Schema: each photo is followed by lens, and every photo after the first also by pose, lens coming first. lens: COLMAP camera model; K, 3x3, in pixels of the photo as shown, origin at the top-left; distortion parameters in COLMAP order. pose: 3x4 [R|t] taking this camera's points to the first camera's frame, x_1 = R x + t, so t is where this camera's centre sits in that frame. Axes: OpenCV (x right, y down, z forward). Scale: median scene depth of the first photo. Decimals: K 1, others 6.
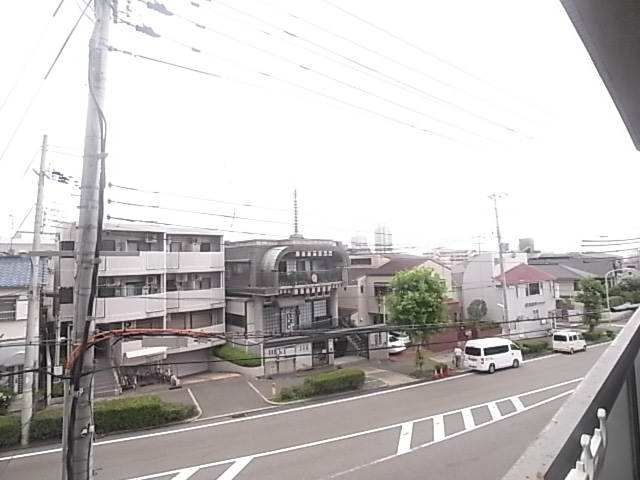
lens RADIAL K [[356.8, 0, 315.2], [0, 356.8, 226.8], [0, 0, 1]] dist [-0.067130, 0.015941]
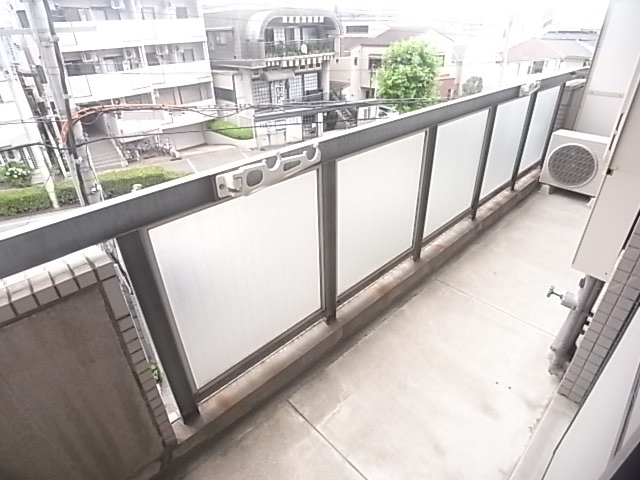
lens RADIAL K [[356.8, 0, 315.1], [0, 356.8, 222.2], [0, 0, 1]] dist [-0.067130, 0.015941]
pose [[0.999964, 0.000942, 0.008481, 0.021135], [-0.005592, 0.823075, 0.567906, -0.005044], [-0.006445, -0.567932, 0.823050, -0.020867]]
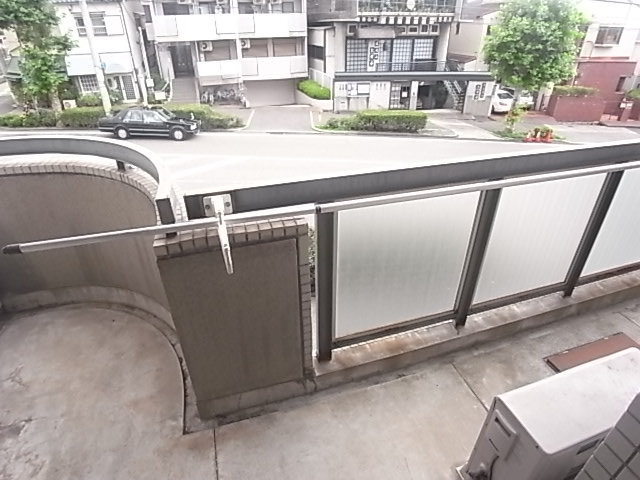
lens RADIAL K [[356.8, 0, 312.8], [0, 356.8, 220.4], [0, 0, 1]] dist [-0.067130, 0.015941]
pose [[0.897624, 0.233478, -0.373844, 0.221766], [0.027494, 0.816864, 0.576174, 0.094334], [0.439904, -0.527466, 0.726818, 0.088977]]
